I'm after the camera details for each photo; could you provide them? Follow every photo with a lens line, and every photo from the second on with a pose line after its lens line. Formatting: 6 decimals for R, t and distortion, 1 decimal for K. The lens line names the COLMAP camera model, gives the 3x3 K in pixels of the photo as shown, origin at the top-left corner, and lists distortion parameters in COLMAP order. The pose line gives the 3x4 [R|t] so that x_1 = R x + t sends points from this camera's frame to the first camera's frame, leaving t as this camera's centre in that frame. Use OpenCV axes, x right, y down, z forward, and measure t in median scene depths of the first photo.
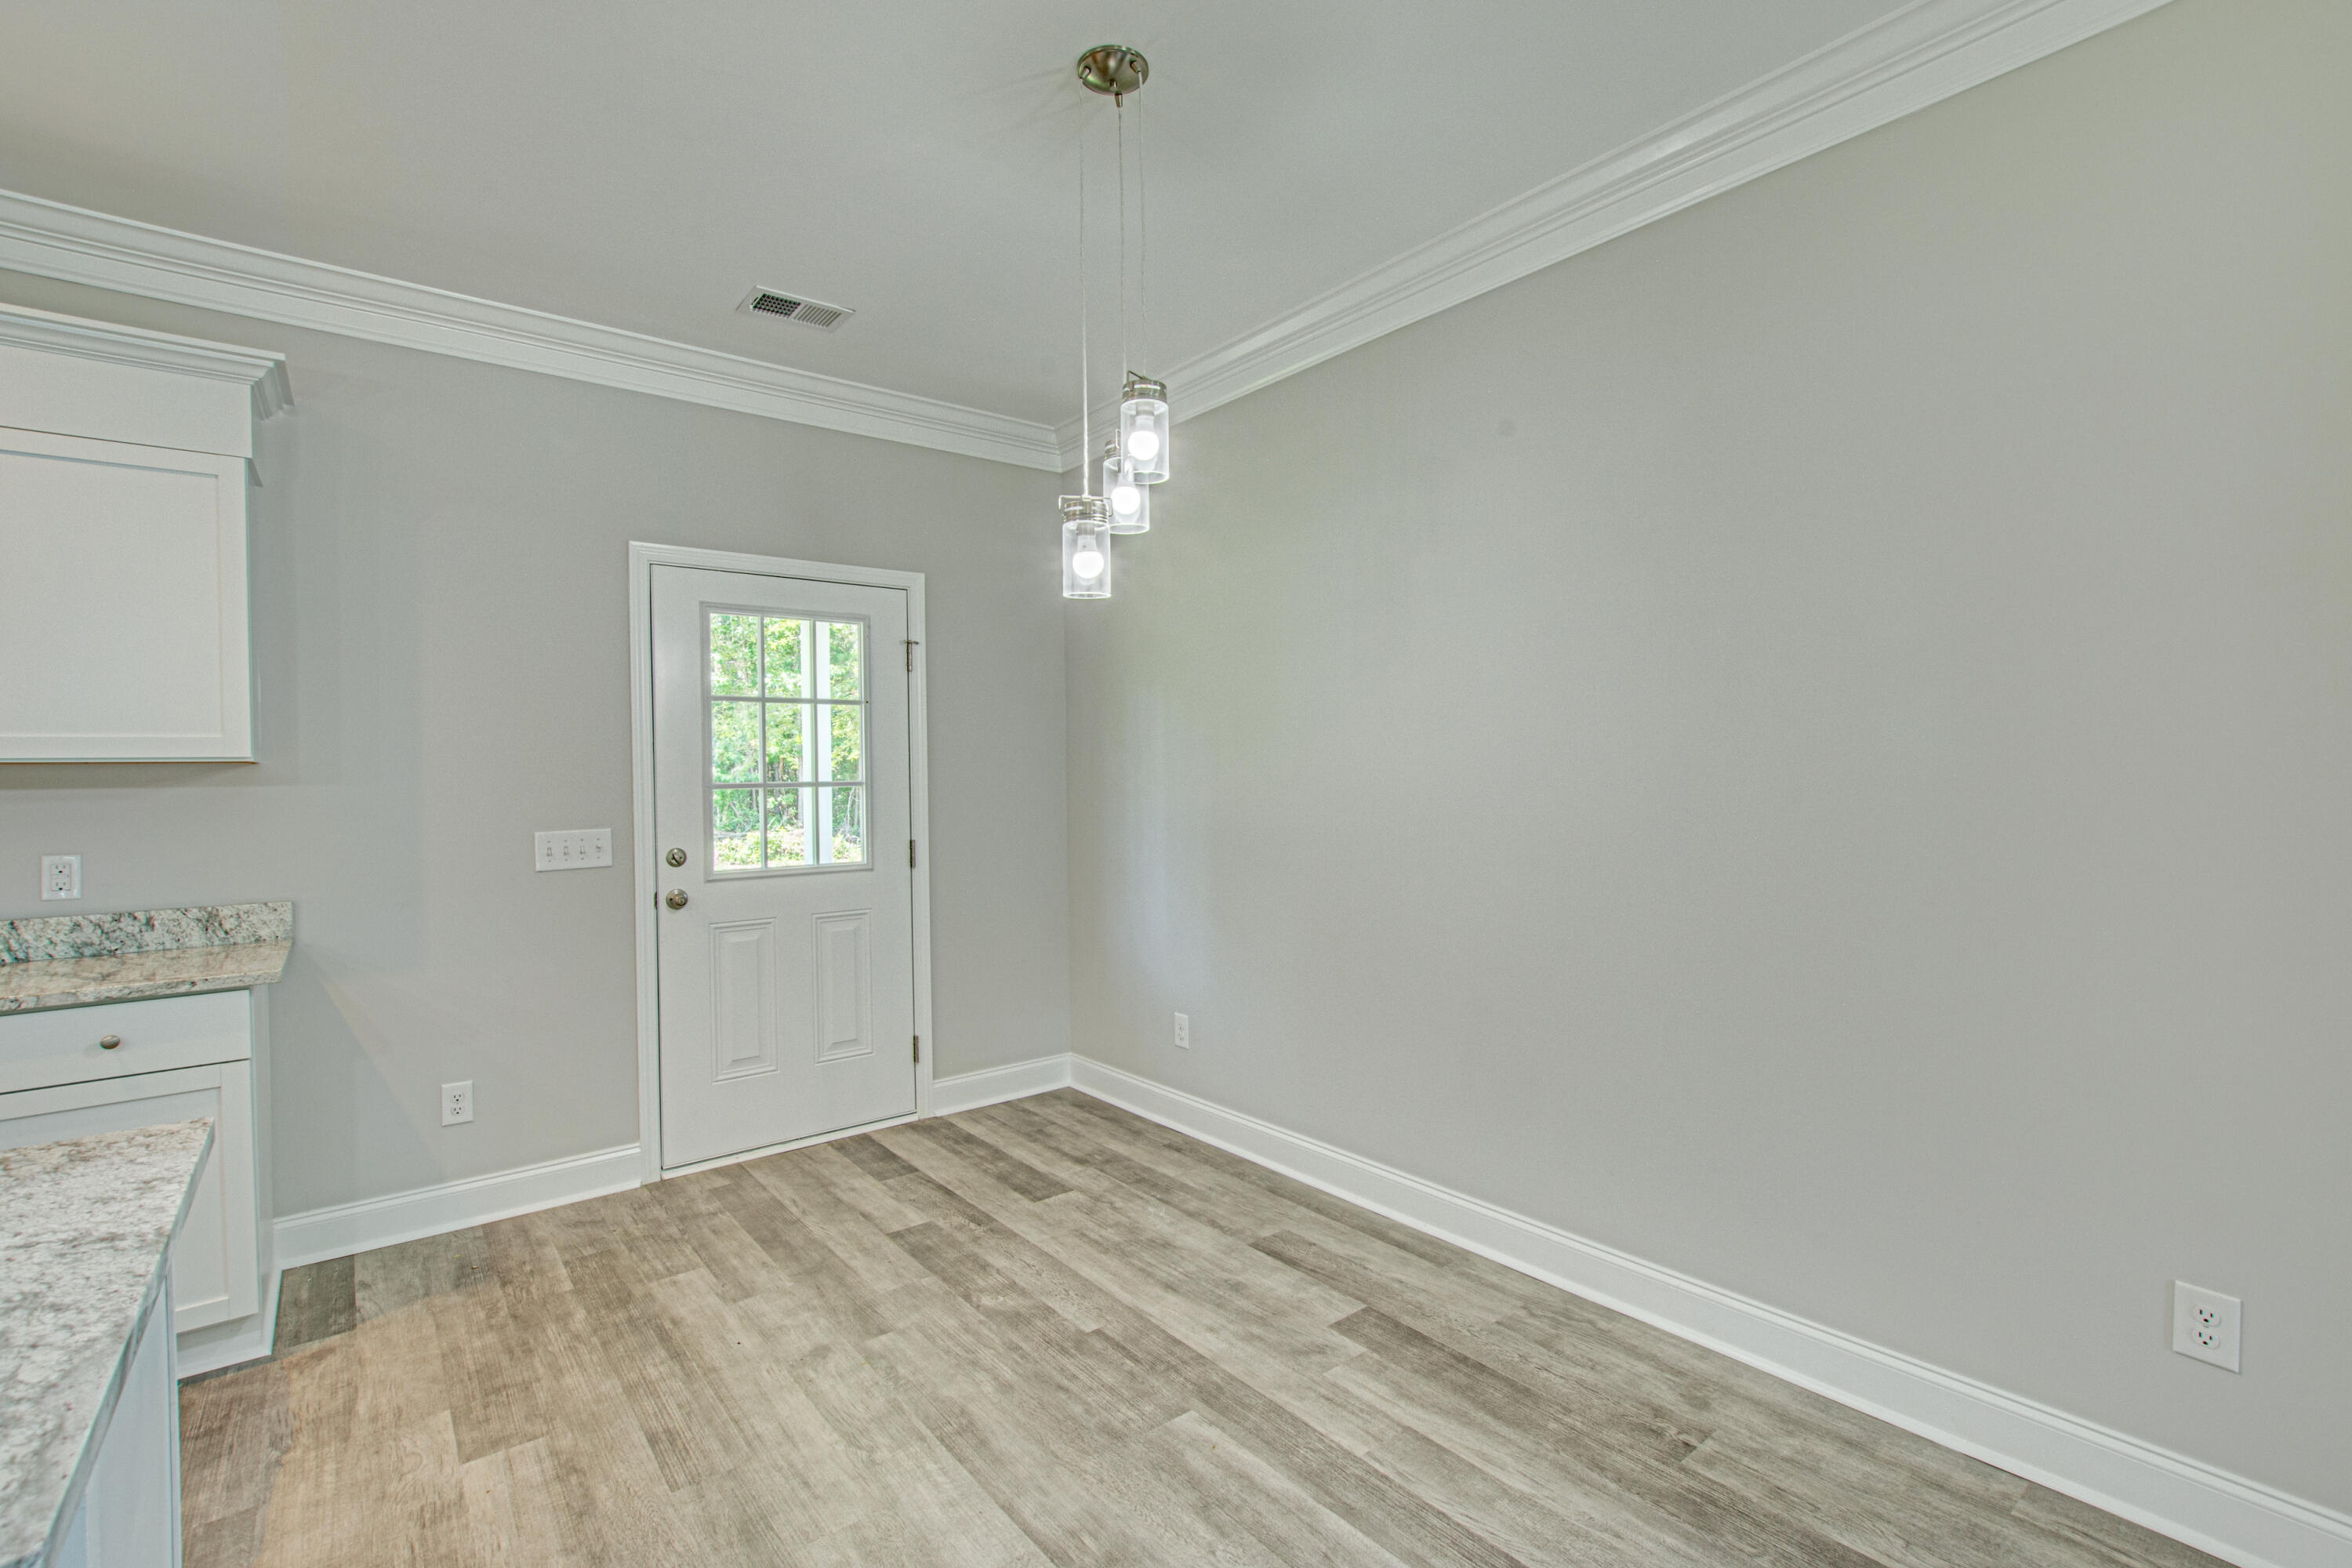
lens RADIAL K [[1045.1, 0, 1165.1], [0, 1045.1, 780.4], [0, 0, 1]] dist [-0.004072, 0.000102]
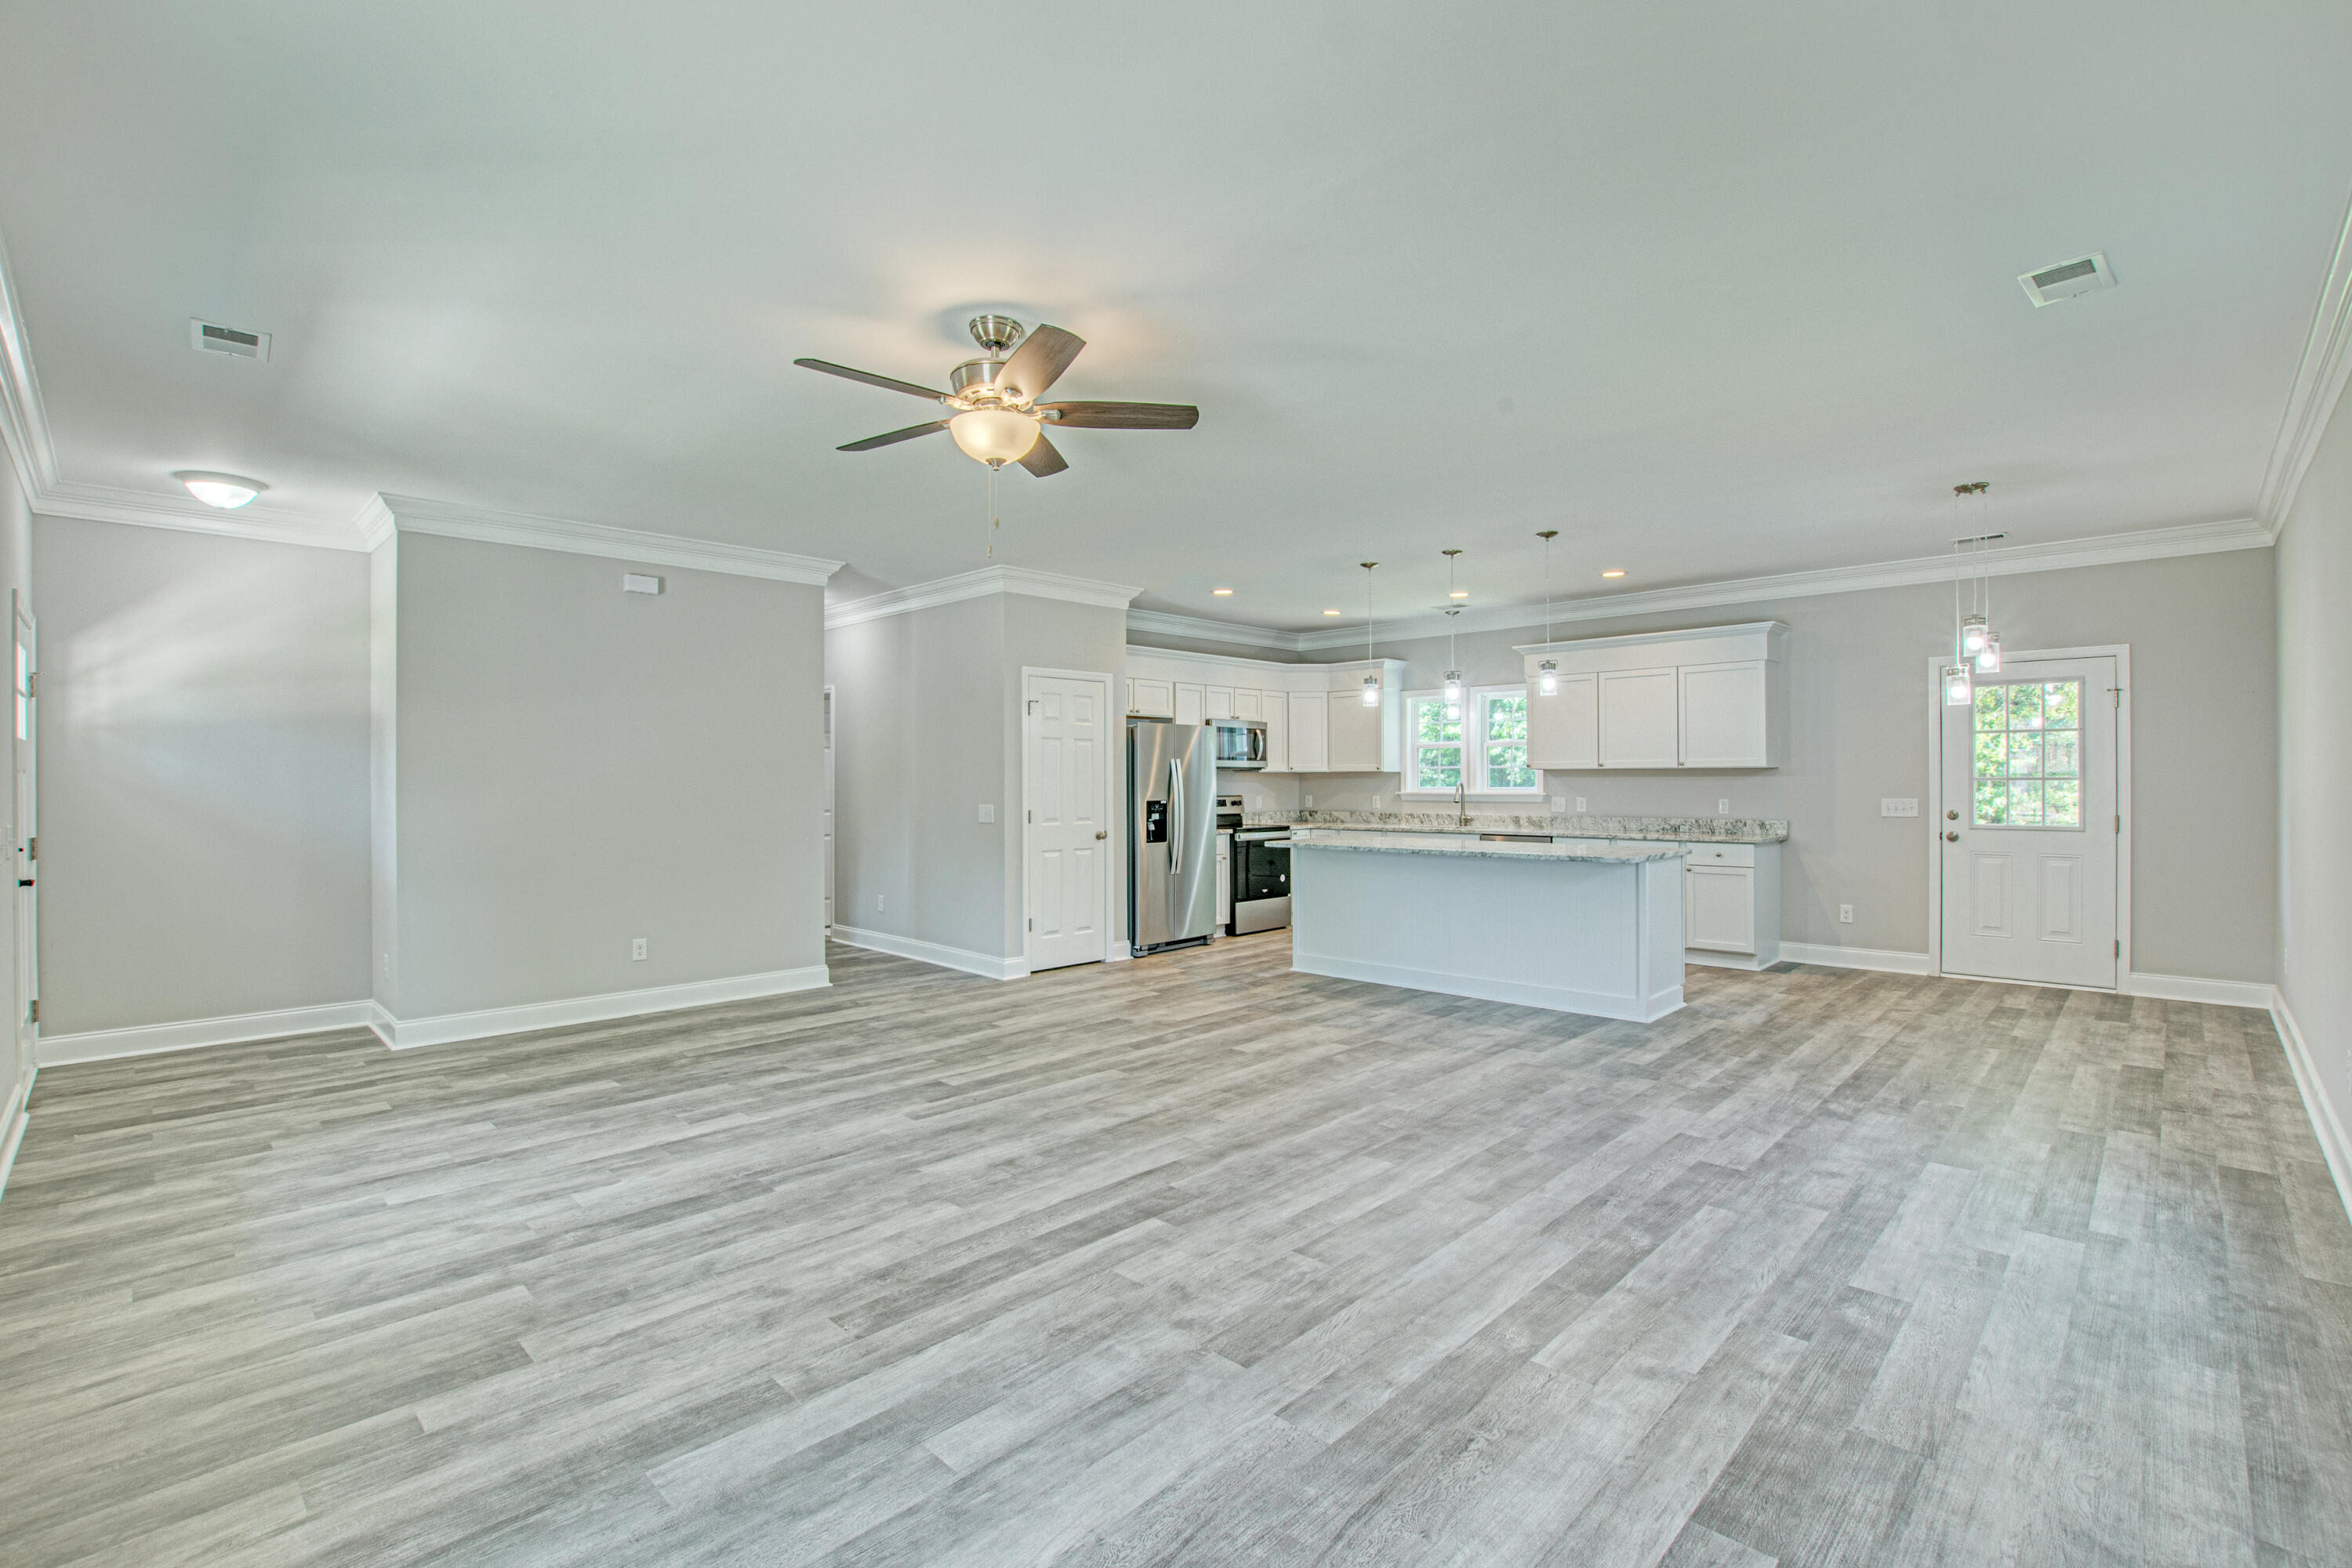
lens RADIAL K [[1063.1, 0, 1209.6], [0, 1063.1, 789.8], [0, 0, 1]] dist [-0.030426, 0.000440]
pose [[0.154123, 0.023875, -0.987763, 1.619387], [-0.004372, 0.999715, 0.023482, -0.017814], [0.988042, 0.000699, 0.154183, -0.879047]]
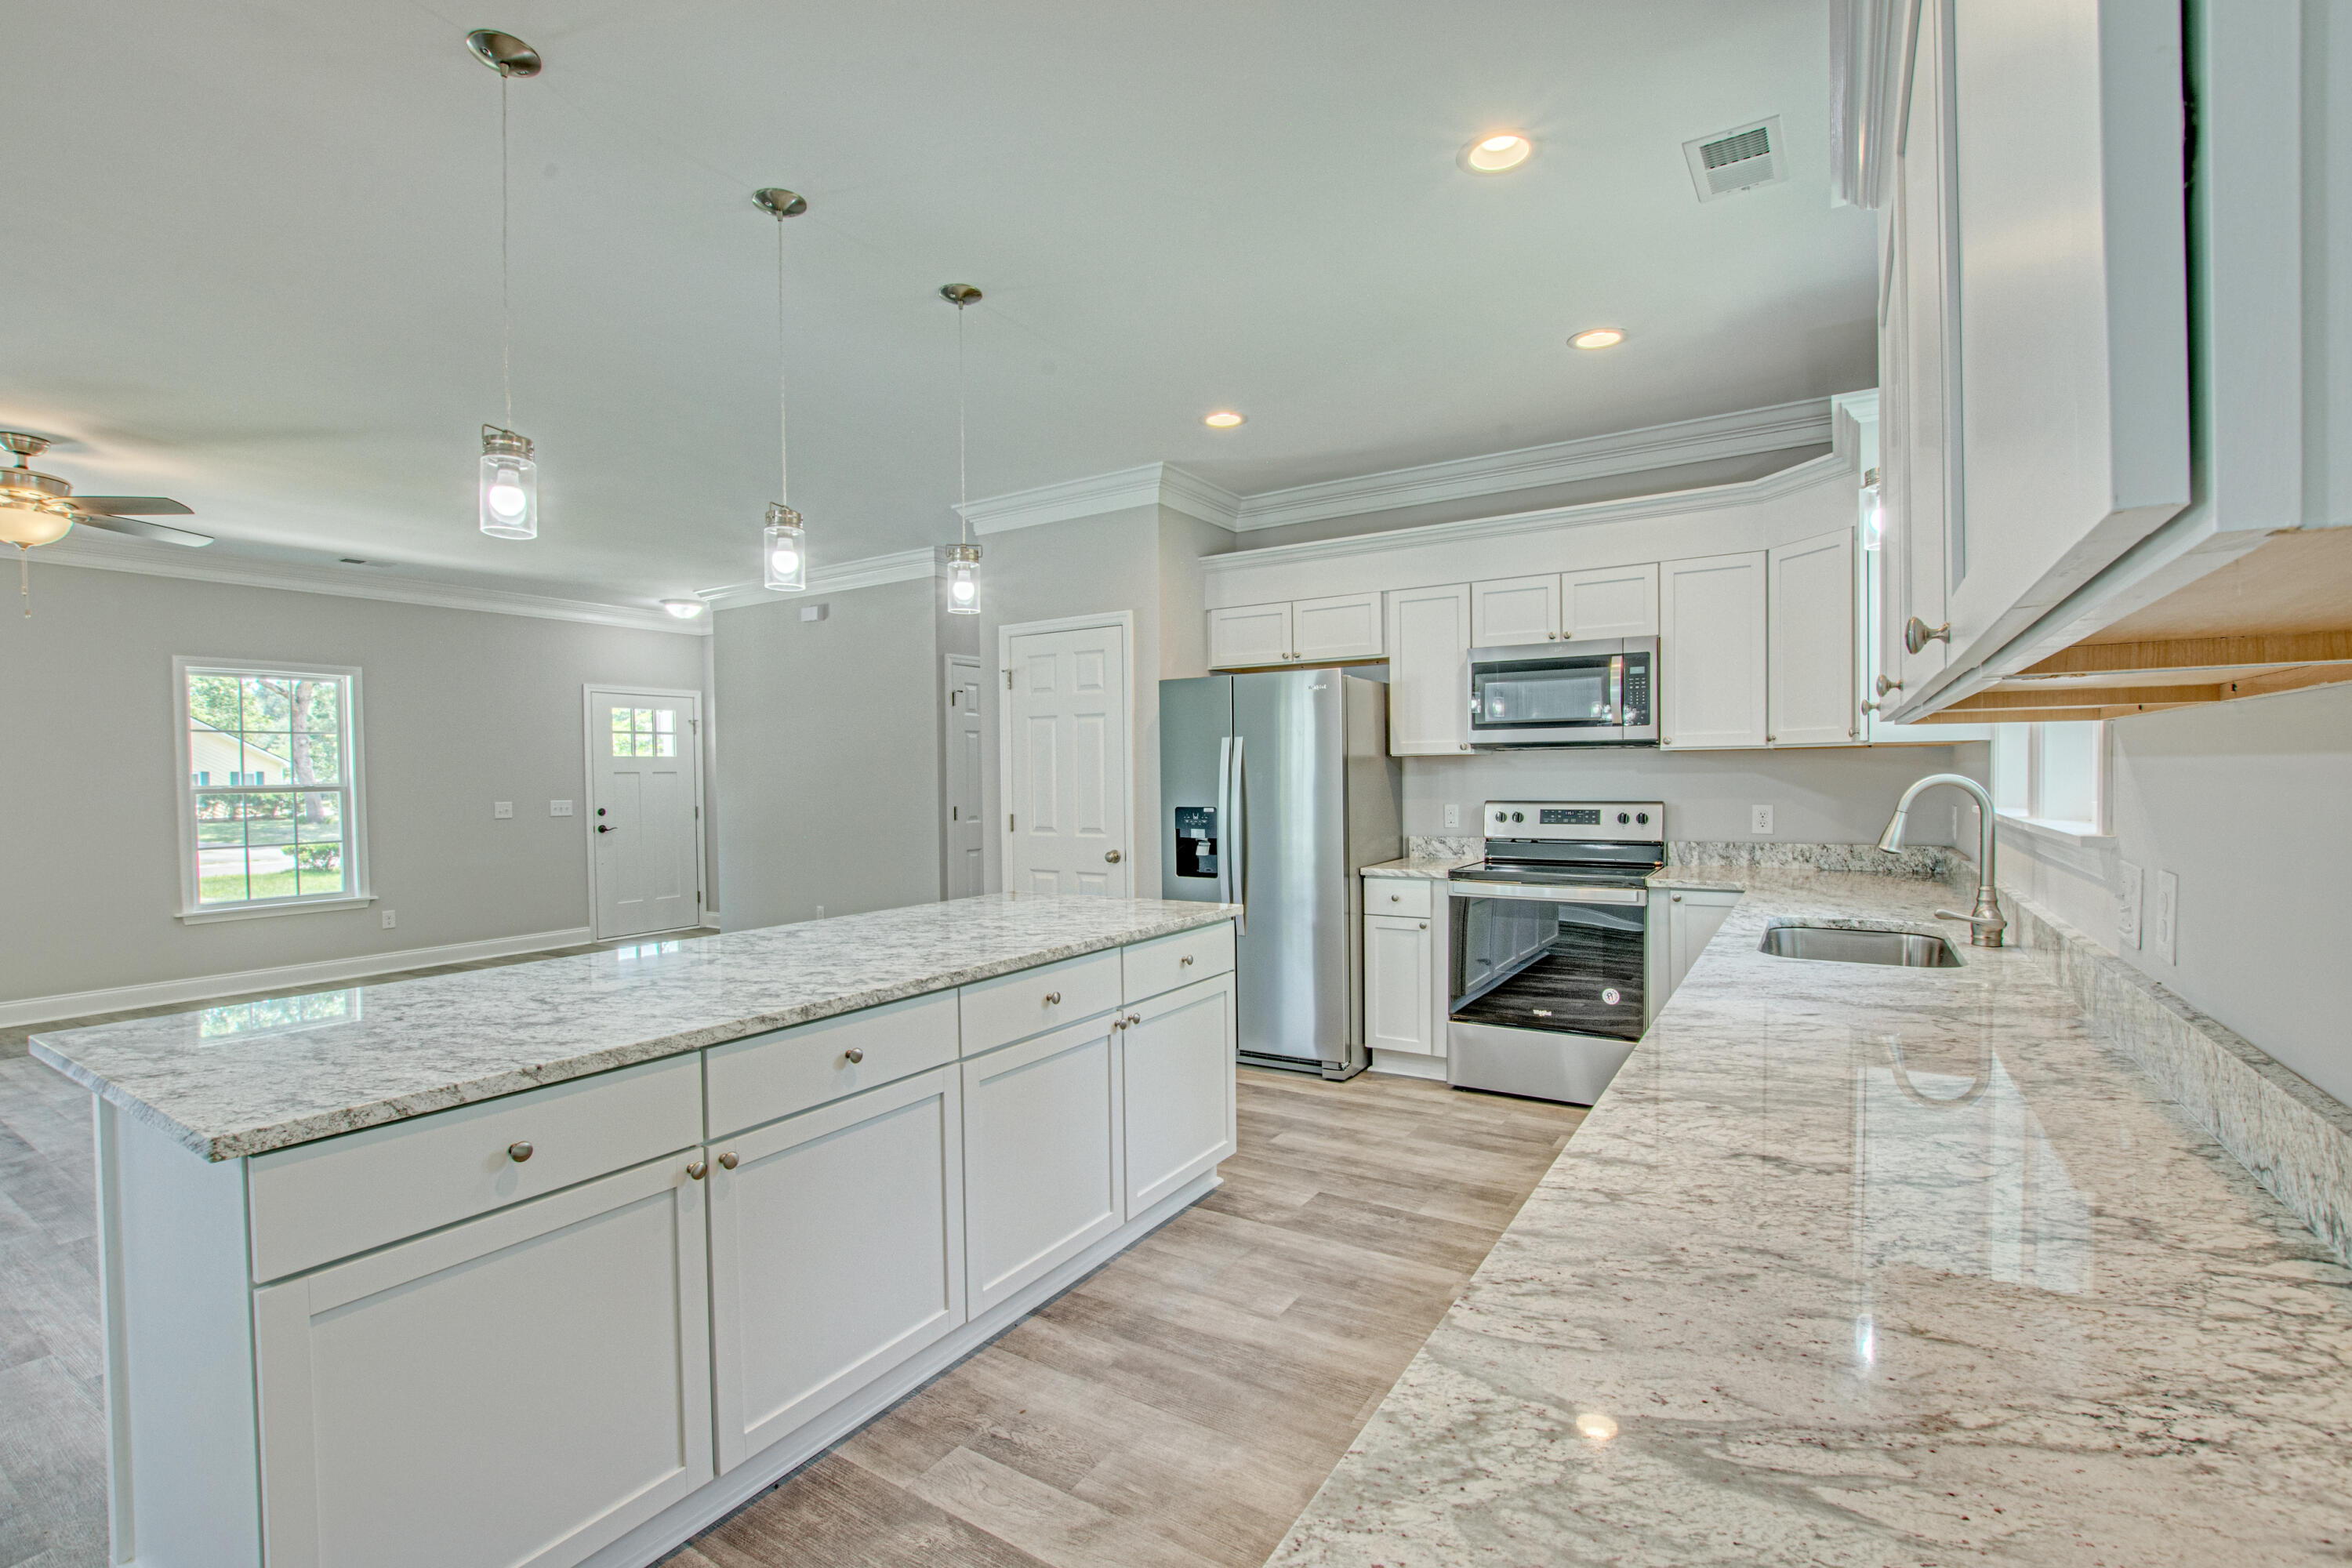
lens RADIAL K [[1049.0, 0, 1166.3], [0, 1049.0, 793.2], [0, 0, 1]] dist [-0.012108, 0.000533]
pose [[-0.945897, 0.032986, -0.322786, -0.690309], [0.024324, 0.999229, 0.030834, 0.006151], [0.323554, 0.021314, -0.945970, 1.035249]]
